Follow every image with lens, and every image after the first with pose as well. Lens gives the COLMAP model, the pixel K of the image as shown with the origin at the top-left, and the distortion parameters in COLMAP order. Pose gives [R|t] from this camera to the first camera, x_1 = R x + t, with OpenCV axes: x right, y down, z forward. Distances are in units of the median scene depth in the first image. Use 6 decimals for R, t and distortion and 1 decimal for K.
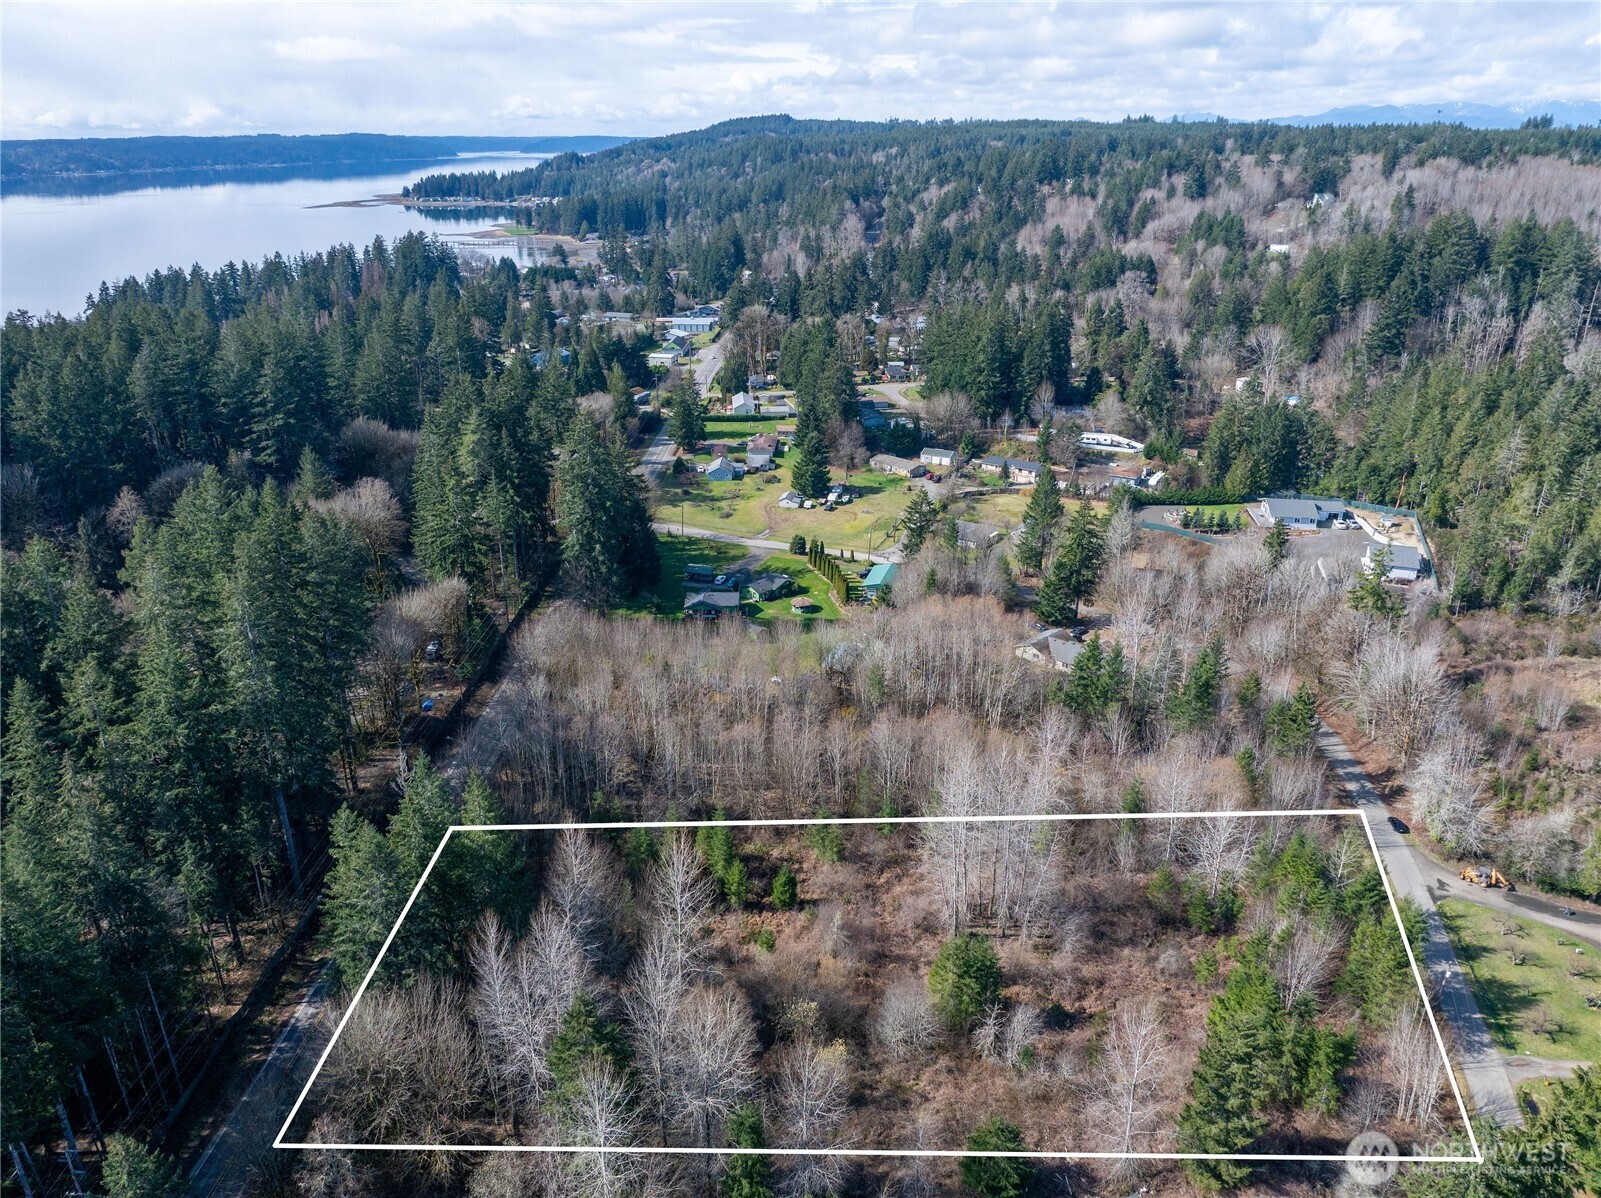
lens RADIAL K [[1122.4, 0, 805.2], [0, 1122.4, 598.3], [0, 0, 1]] dist [-0.051123, 0.020195]
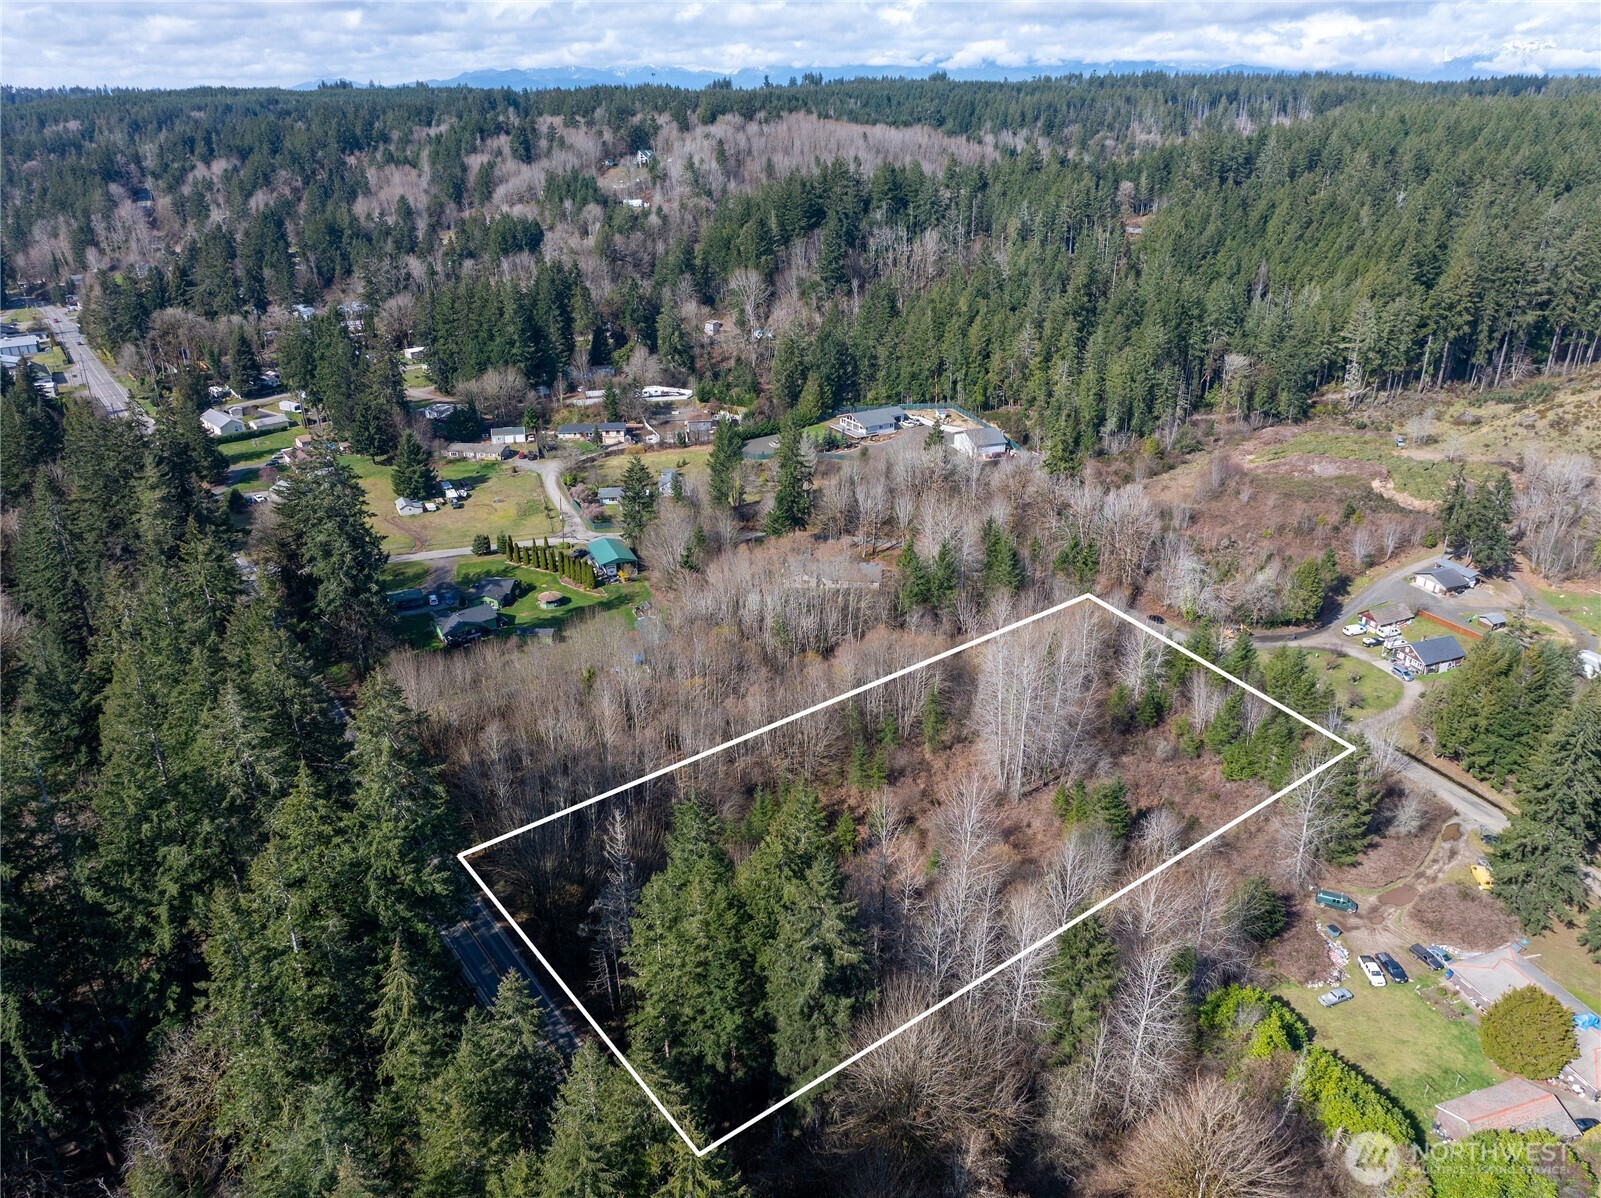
lens RADIAL K [[1122.4, 0, 803.4], [0, 1122.4, 605.8], [0, 0, 1]] dist [-0.051123, 0.020195]
pose [[0.773971, -0.258722, 0.577955, -0.154611], [0.240172, 0.964465, 0.110116, -0.016668], [-0.585906, 0.053582, 0.808605, 0.044717]]
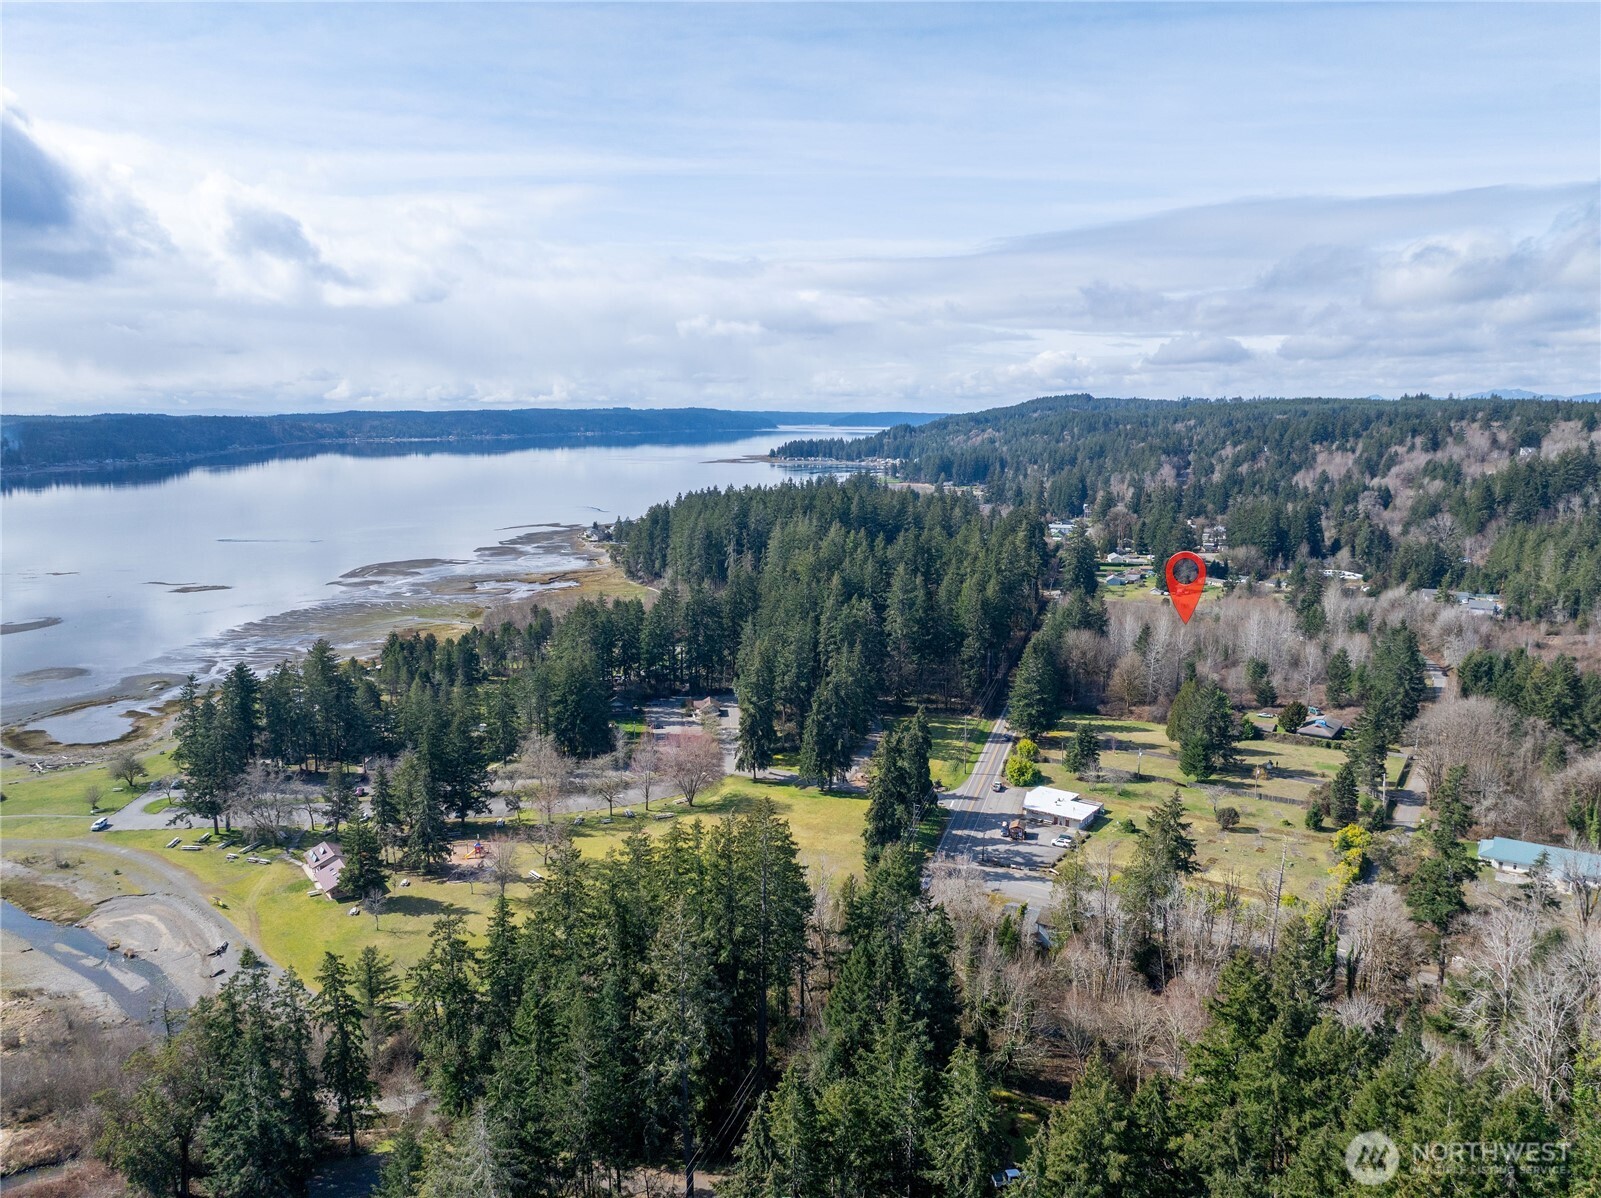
lens RADIAL K [[1122.4, 0, 812.4], [0, 1122.4, 603.0], [0, 0, 1]] dist [-0.051123, 0.020195]
pose [[0.971275, 0.038065, -0.234894, -0.065897], [-0.089557, 0.973019, -0.212637, 0.189203], [0.220462, 0.227565, 0.948478, -0.443713]]
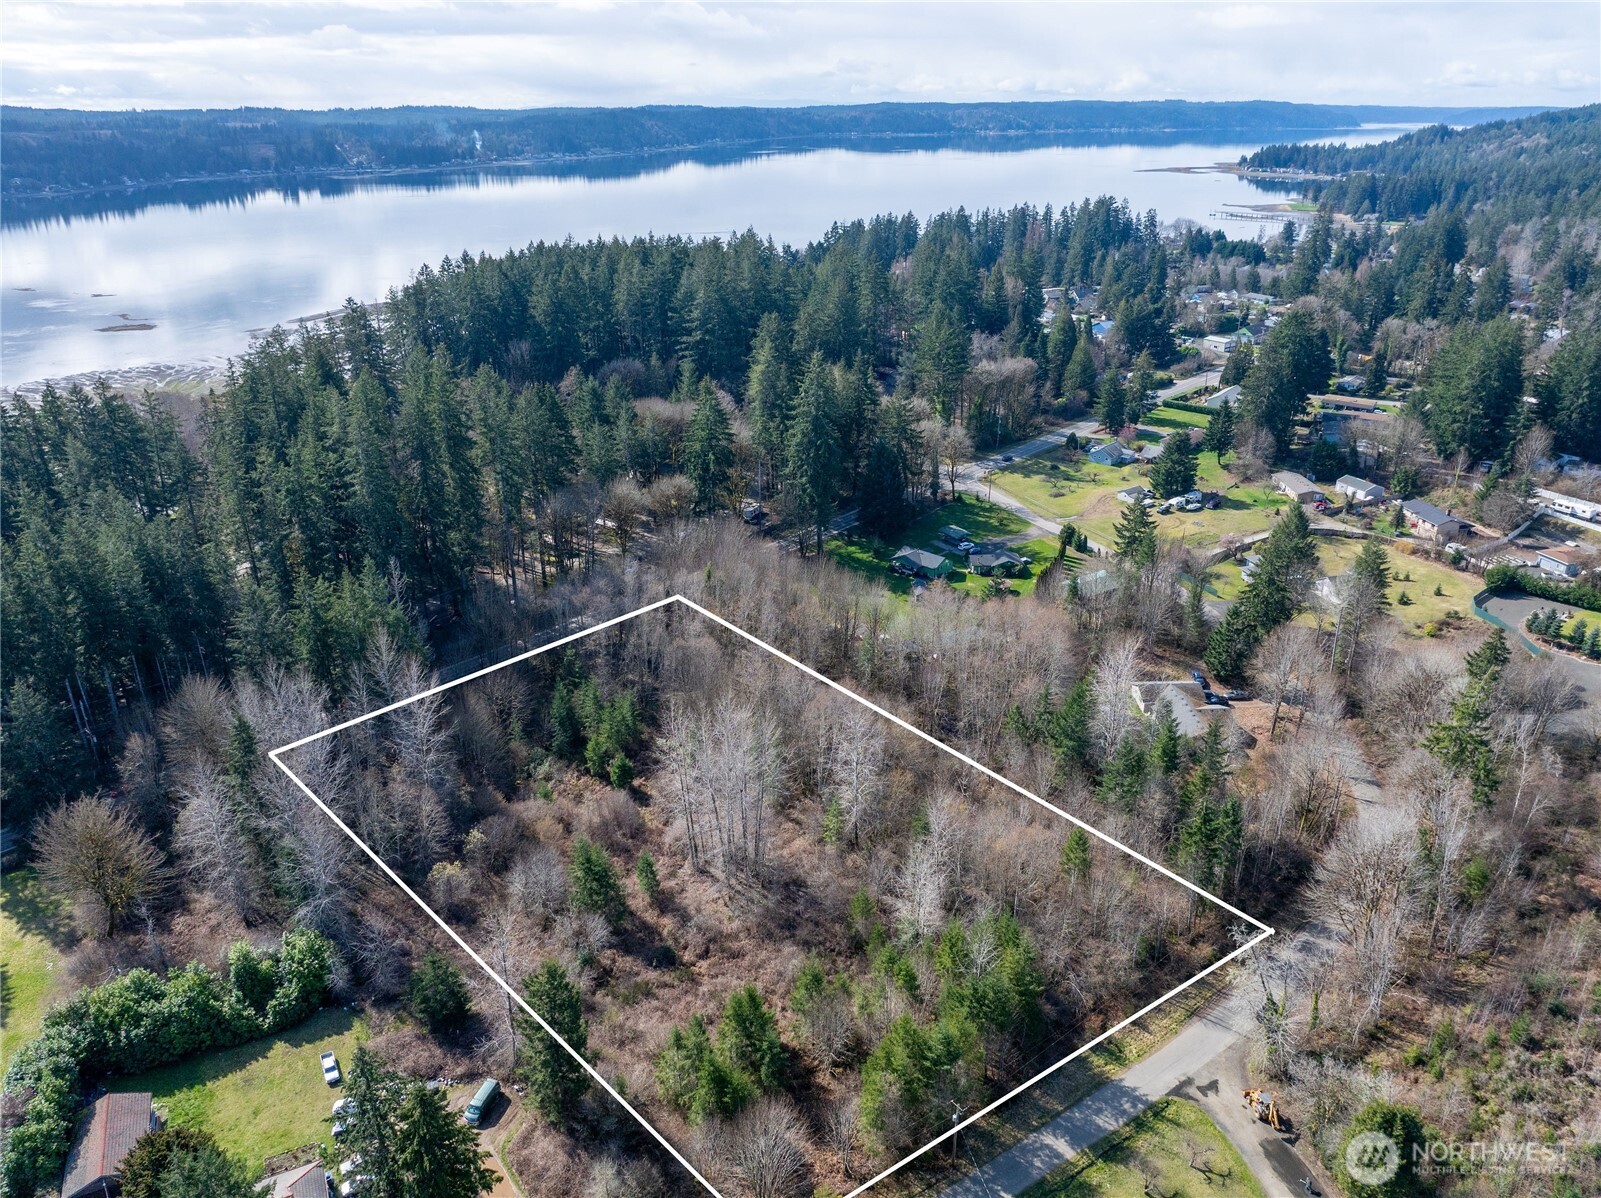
lens RADIAL K [[1122.4, 0, 804.9], [0, 1122.4, 588.9], [0, 0, 1]] dist [-0.051123, 0.020195]
pose [[0.744674, 0.260250, -0.614598, 0.190378], [-0.249069, 0.962683, 0.105862, -0.020885], [0.619214, 0.074244, 0.781705, 0.049311]]
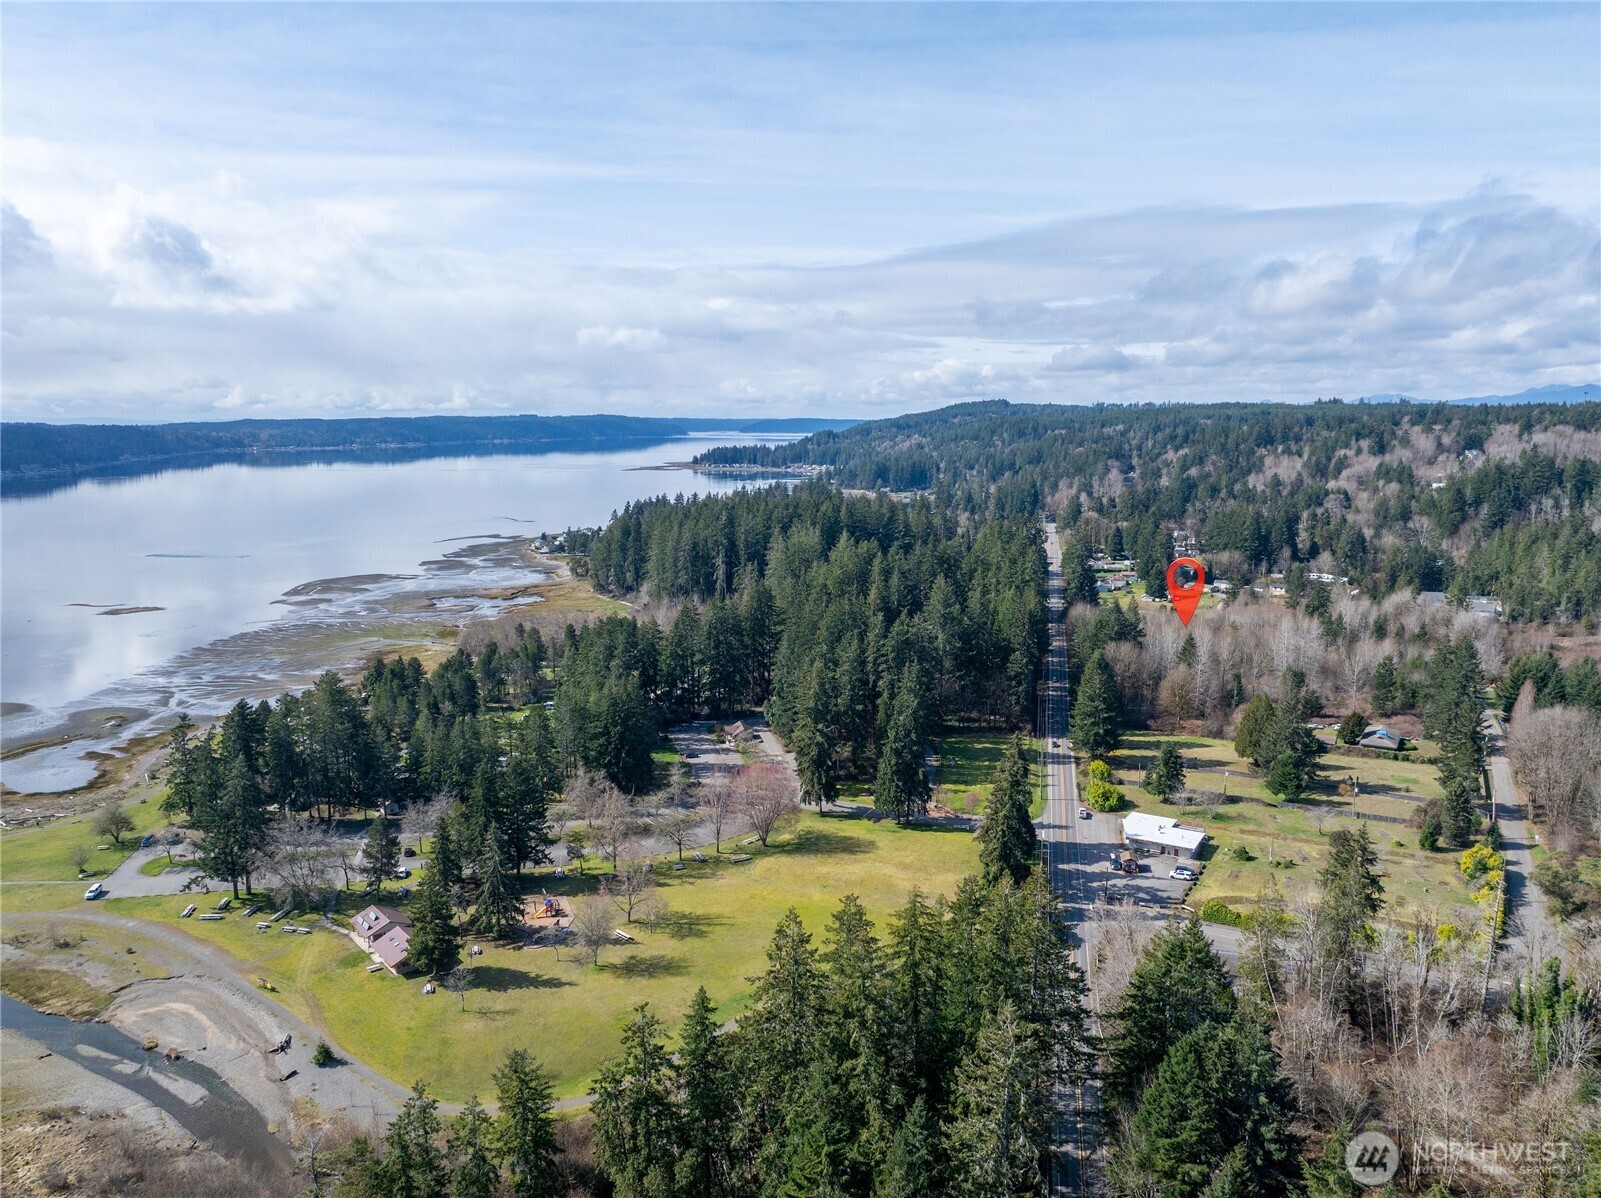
lens RADIAL K [[1122.4, 0, 812.5], [0, 1122.4, 603.1], [0, 0, 1]] dist [-0.051123, 0.020195]
pose [[0.987551, 0.021138, -0.155871, -0.135381], [-0.056177, 0.972975, -0.223971, 0.181647], [0.146924, 0.229939, 0.962051, -0.423781]]
